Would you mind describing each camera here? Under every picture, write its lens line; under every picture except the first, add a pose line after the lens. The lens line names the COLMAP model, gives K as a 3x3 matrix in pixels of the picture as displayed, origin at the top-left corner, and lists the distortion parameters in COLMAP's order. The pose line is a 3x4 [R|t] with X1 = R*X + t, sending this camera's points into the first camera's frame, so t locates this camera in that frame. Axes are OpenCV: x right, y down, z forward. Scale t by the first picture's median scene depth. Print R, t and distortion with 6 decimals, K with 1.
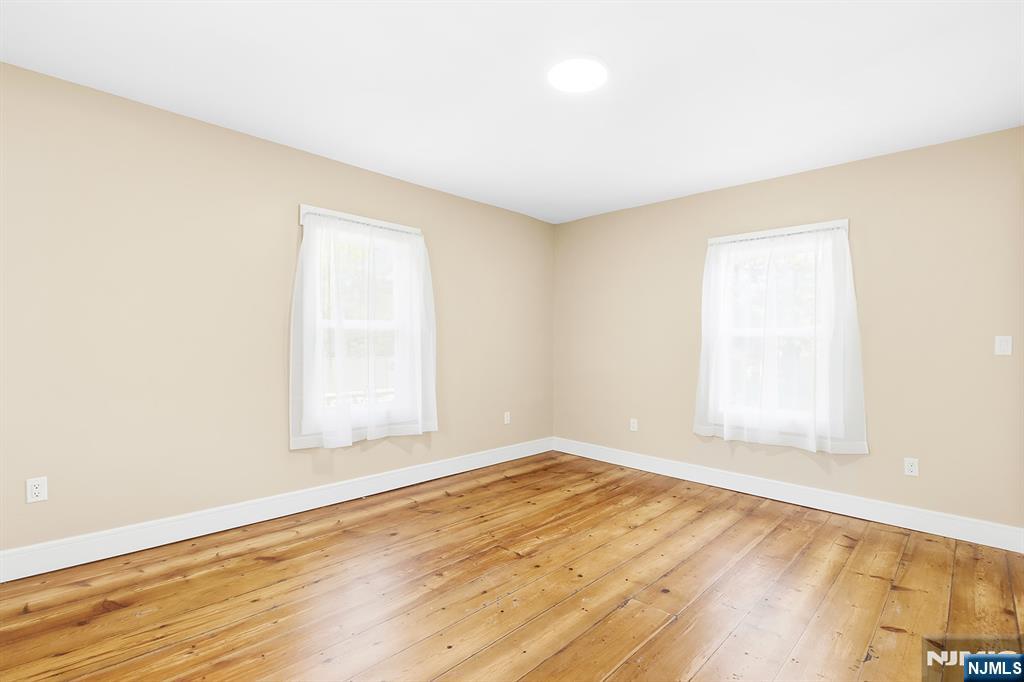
lens RADIAL K [[488.5, 0, 517.2], [0, 488.5, 348.0], [0, 0, 1]] dist [0.009897, 0.000517]
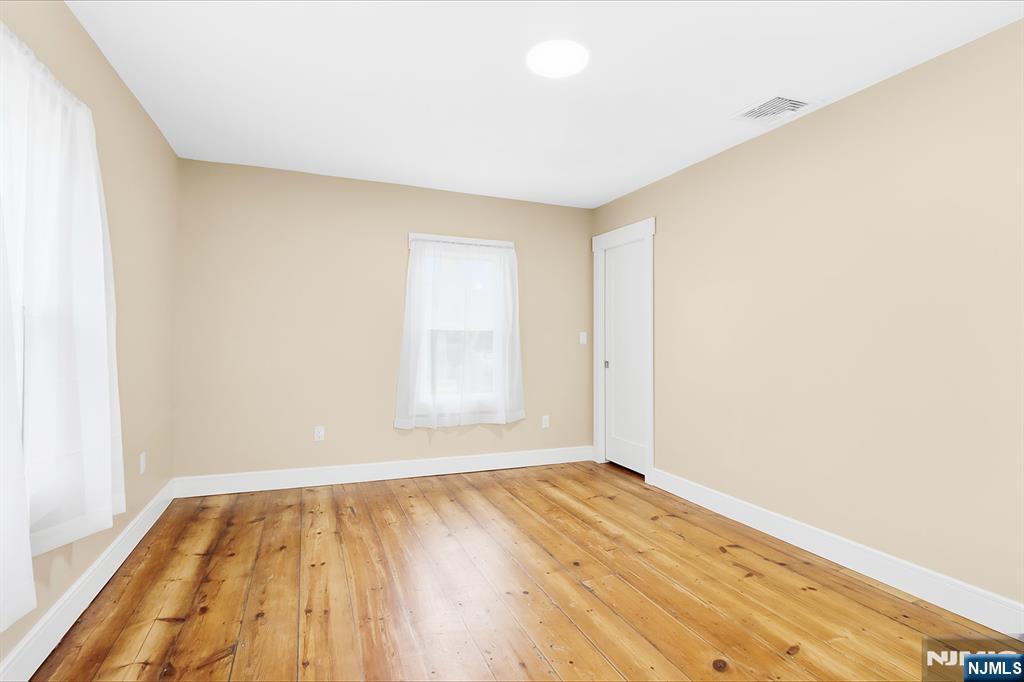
lens RADIAL K [[488.5, 0, 519.3], [0, 488.5, 337.6], [0, 0, 1]] dist [0.009897, 0.000517]
pose [[0.392865, -0.003606, 0.919589, -0.483778], [0.003453, 0.999991, 0.002446, -0.008885], [-0.919590, 0.002214, 0.392874, 0.439827]]
